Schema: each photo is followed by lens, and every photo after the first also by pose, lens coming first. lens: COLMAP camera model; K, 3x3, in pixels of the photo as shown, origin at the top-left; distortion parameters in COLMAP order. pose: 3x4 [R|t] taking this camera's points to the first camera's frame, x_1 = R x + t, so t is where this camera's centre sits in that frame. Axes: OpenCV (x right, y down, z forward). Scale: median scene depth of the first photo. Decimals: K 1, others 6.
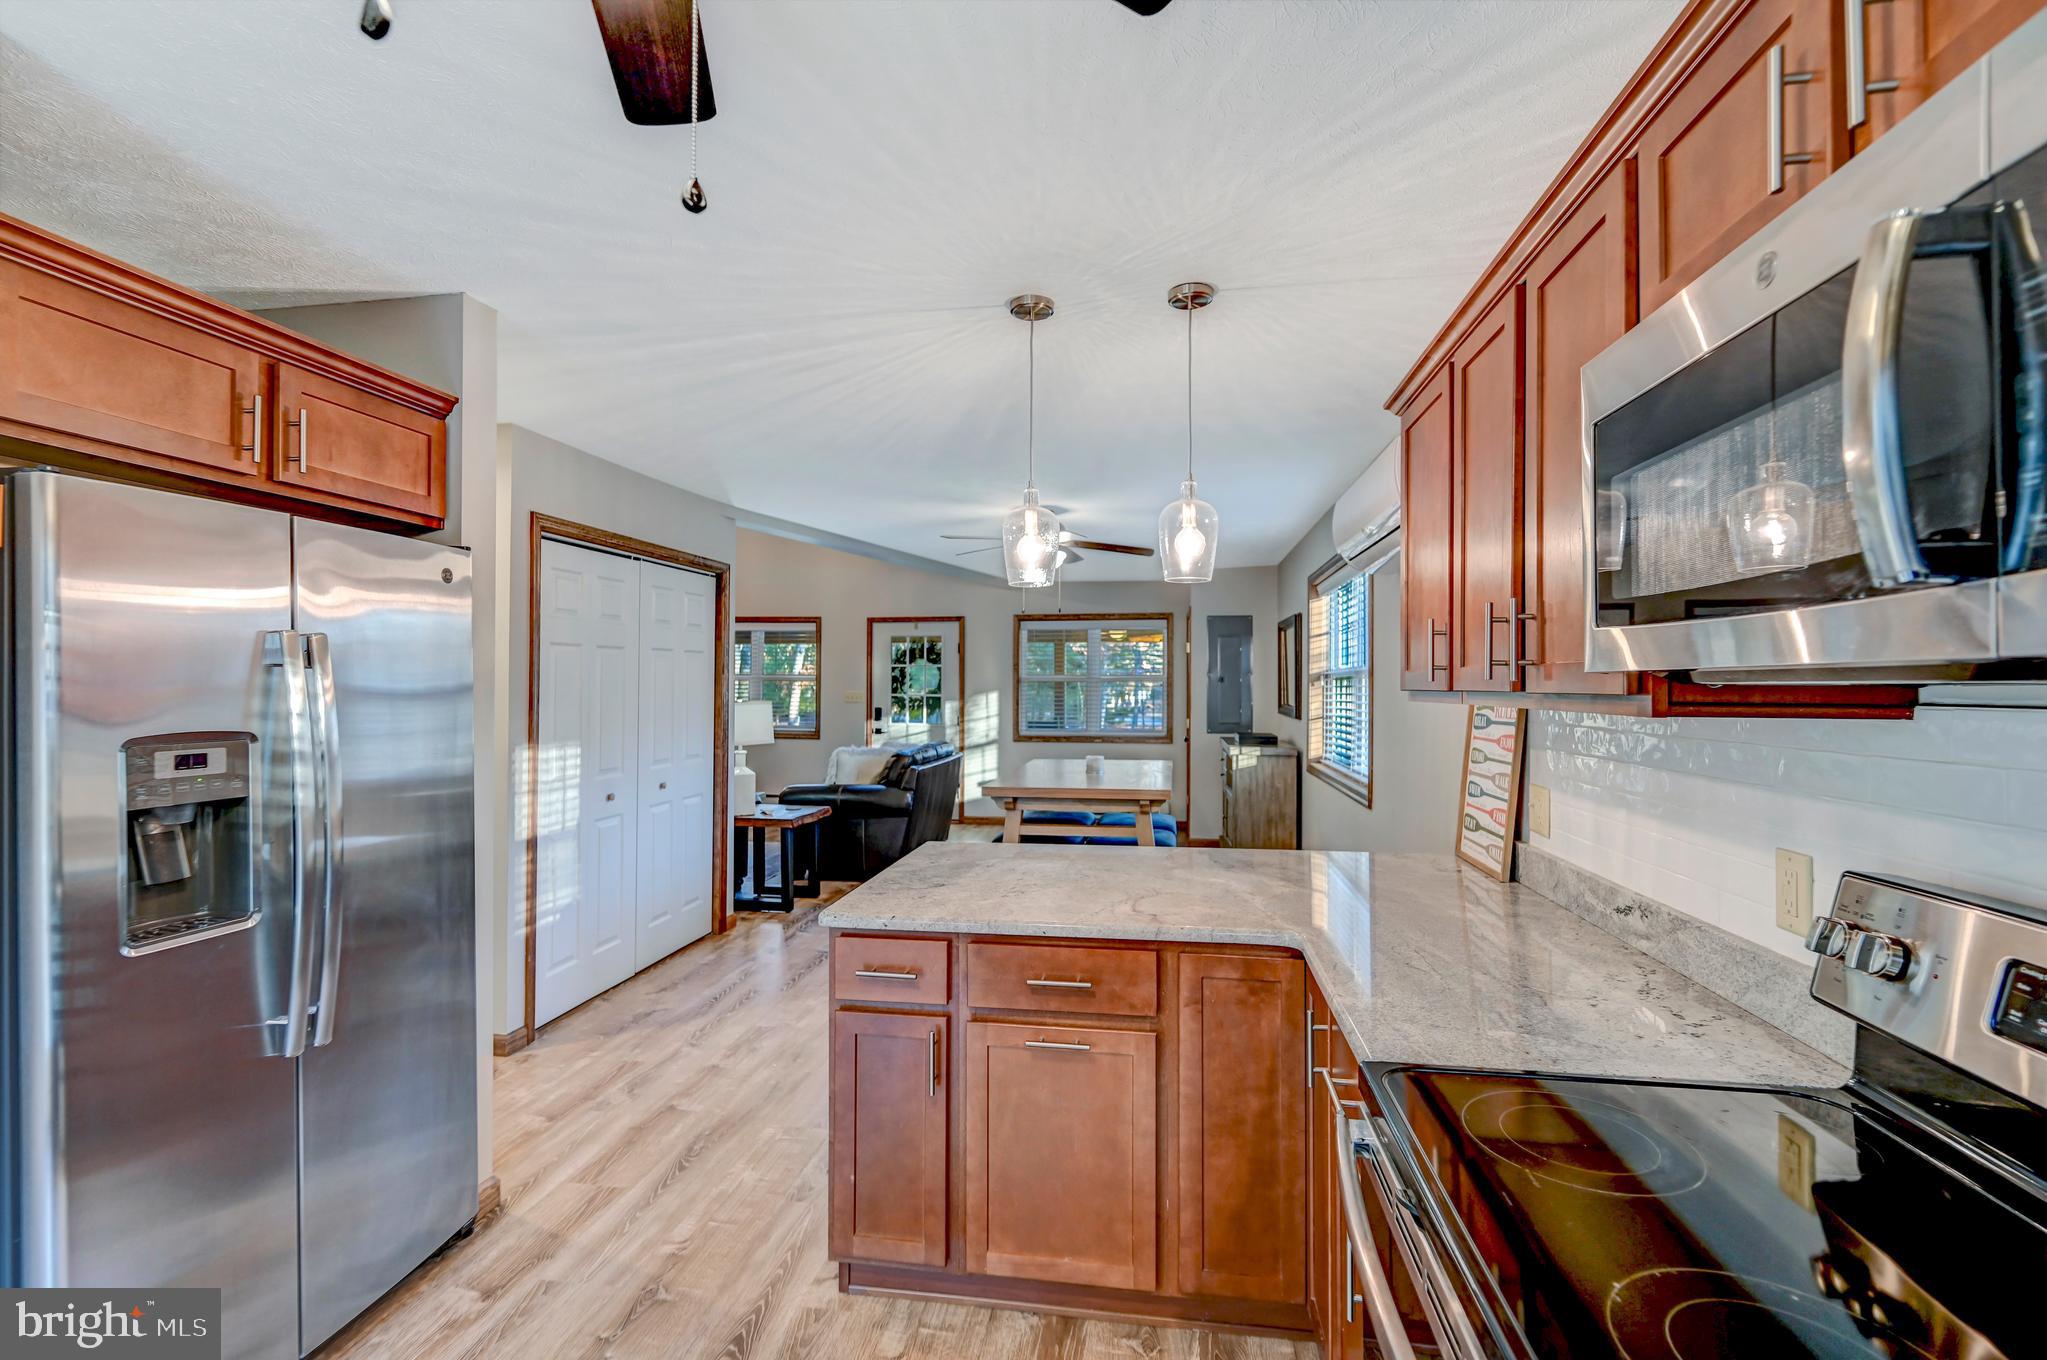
lens RADIAL K [[911.4, 0, 1025.9], [0, 911.4, 676.1], [0, 0, 1]] dist [0.001967, 0.000020]
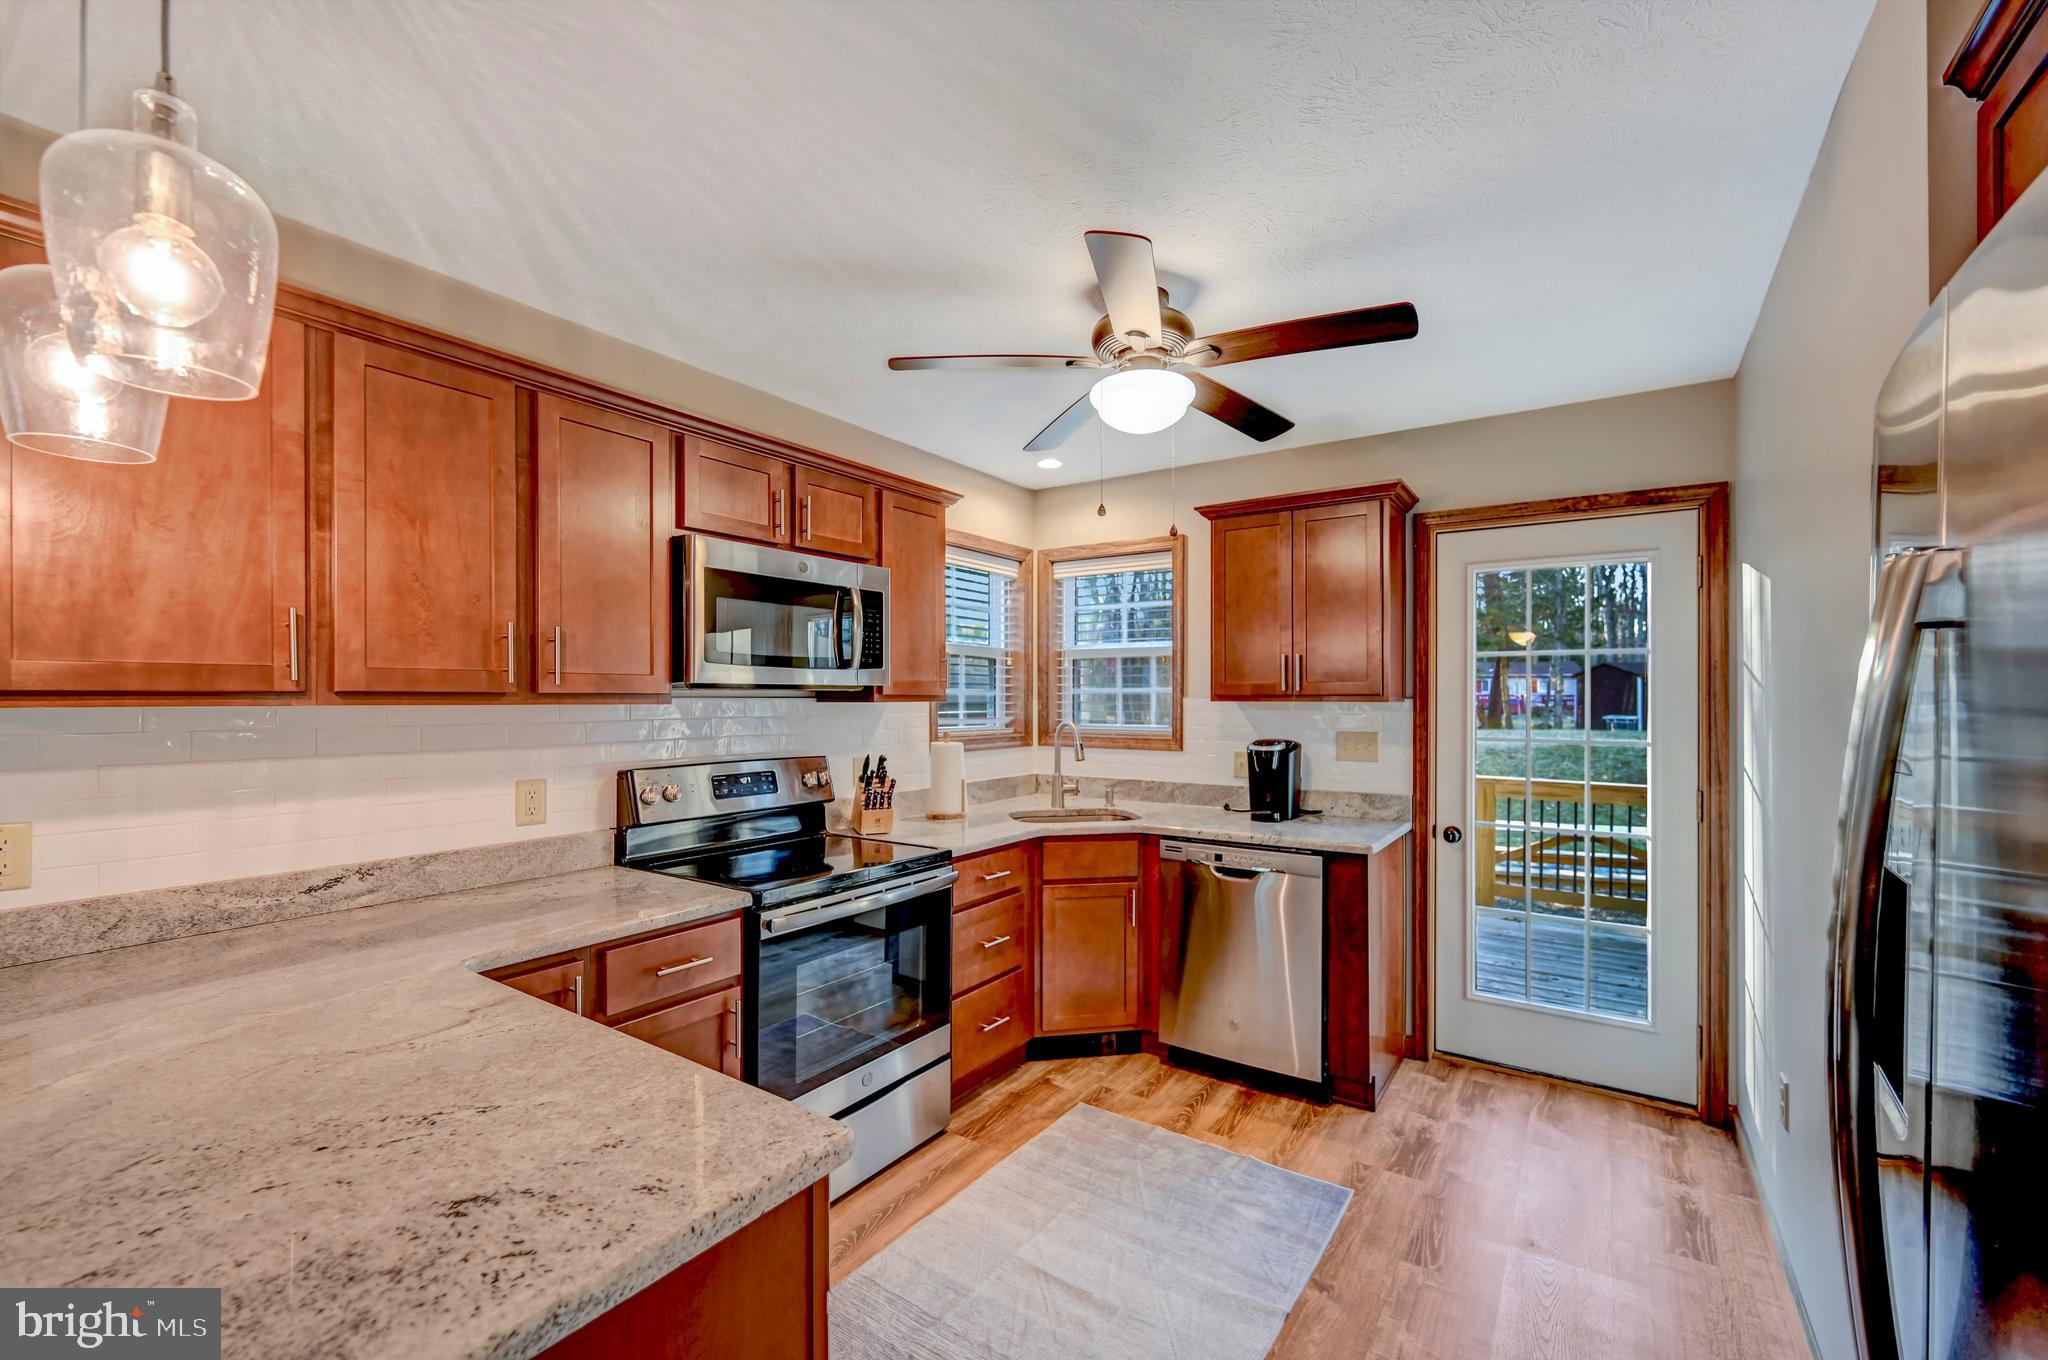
lens RADIAL K [[846.7, 0, 1033.4], [0, 846.7, 699.7], [0, 0, 1]] dist [0.000612, 0.000166]
pose [[-0.907128, -0.001468, 0.420853, -0.259143], [-0.004930, 0.999962, -0.007140, 0.013032], [-0.420826, -0.008552, -0.907101, 0.702834]]
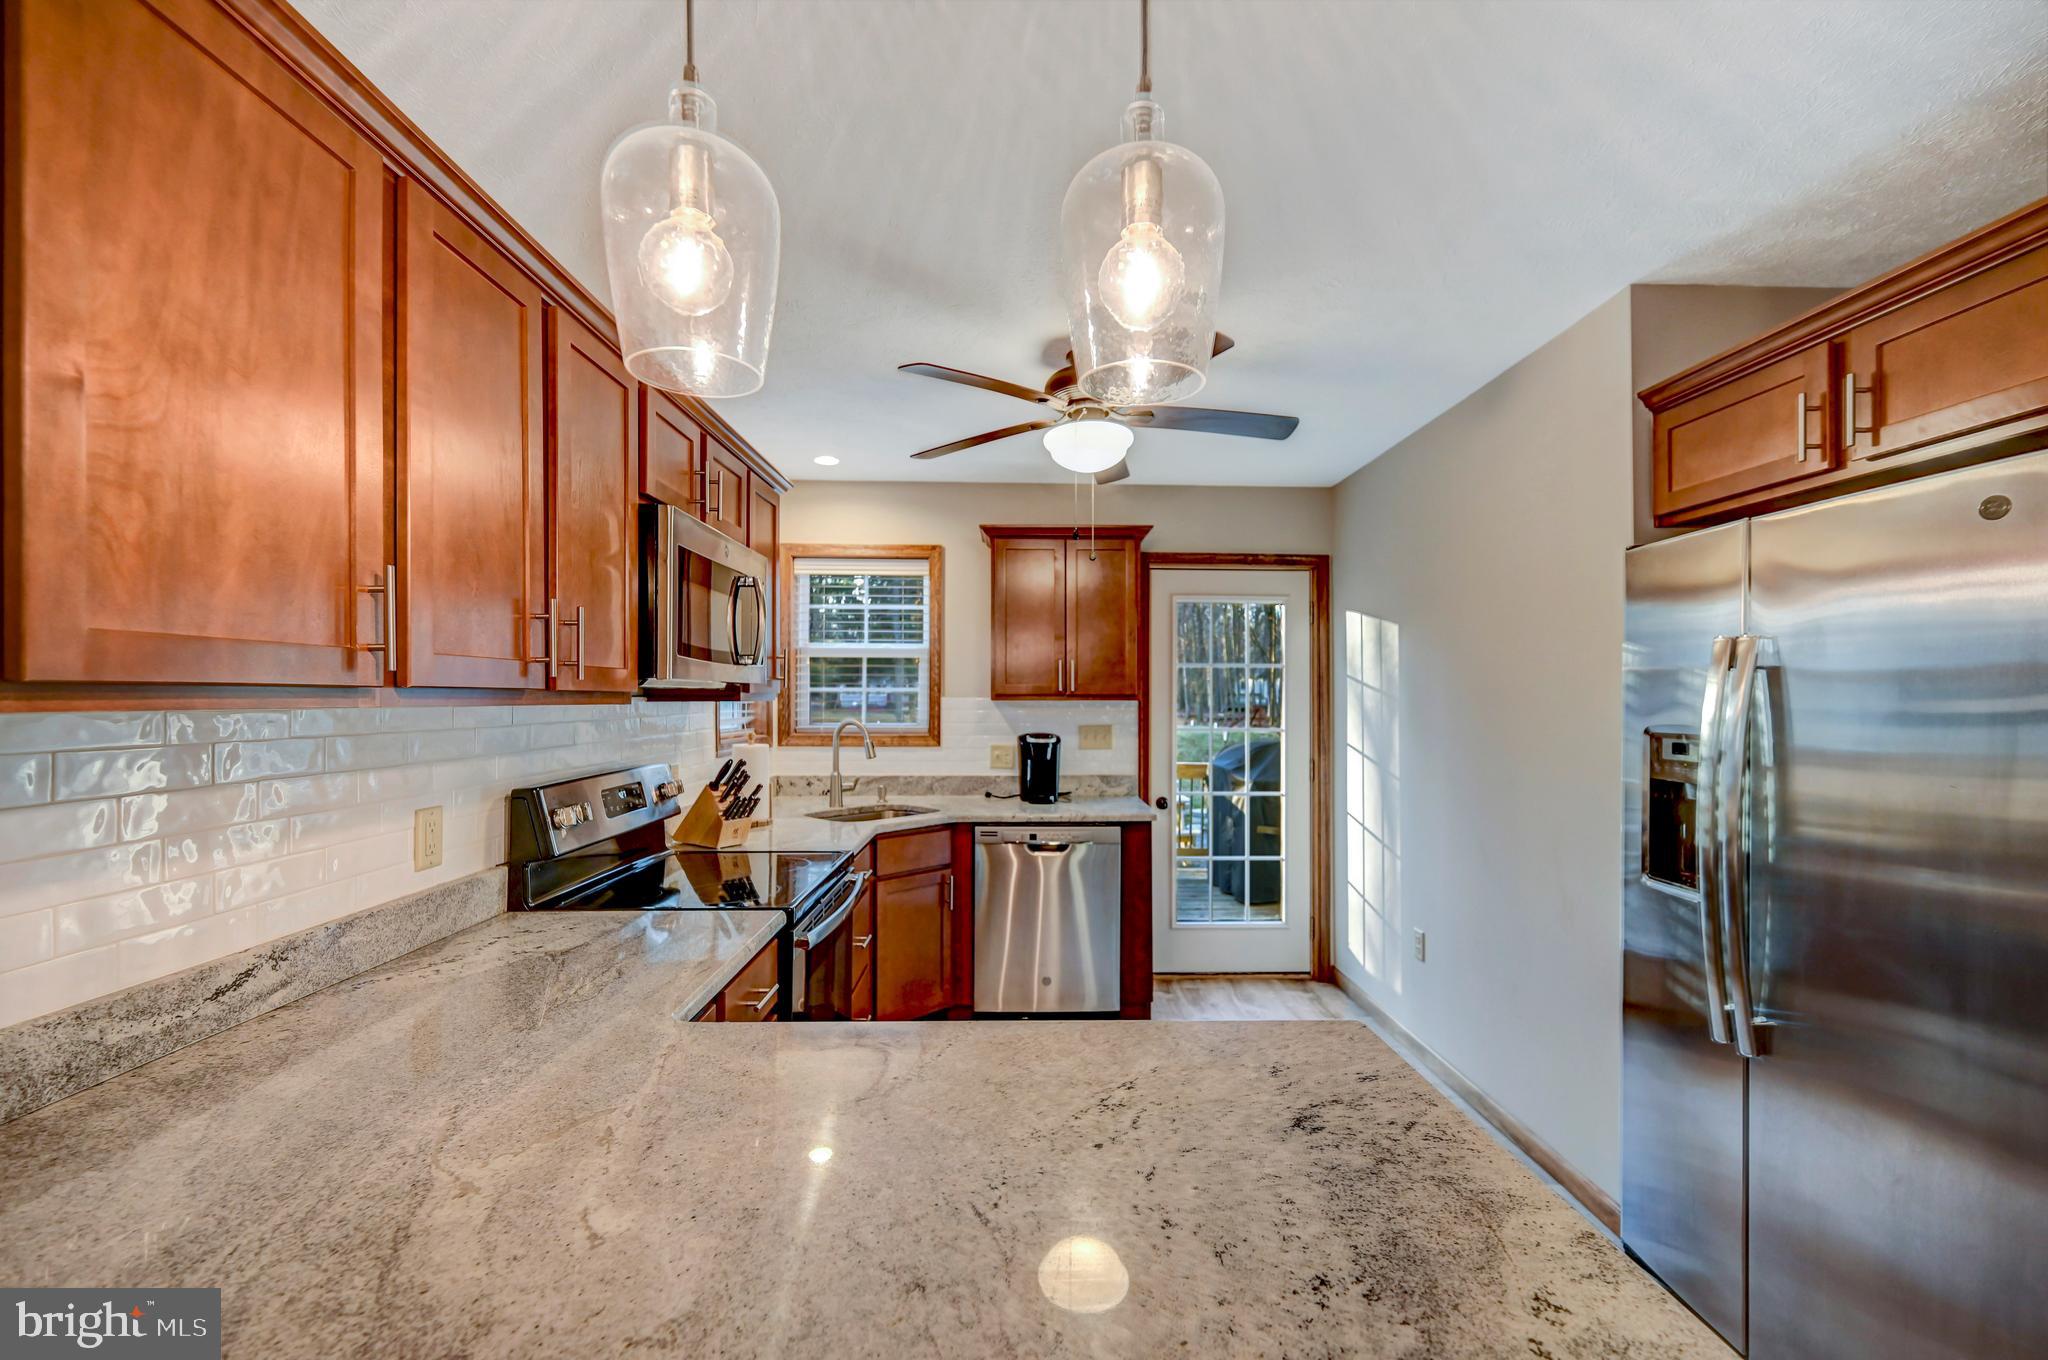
lens RADIAL K [[844.7, 0, 1041.7], [0, 844.7, 695.3], [0, 0, 1]] dist [0.002028, 0.000237]
pose [[-0.981768, -0.002692, -0.190062, 0.064572], [-0.000284, 0.999919, -0.012697, 0.014314], [0.190081, -0.012412, -0.981690, 0.797142]]
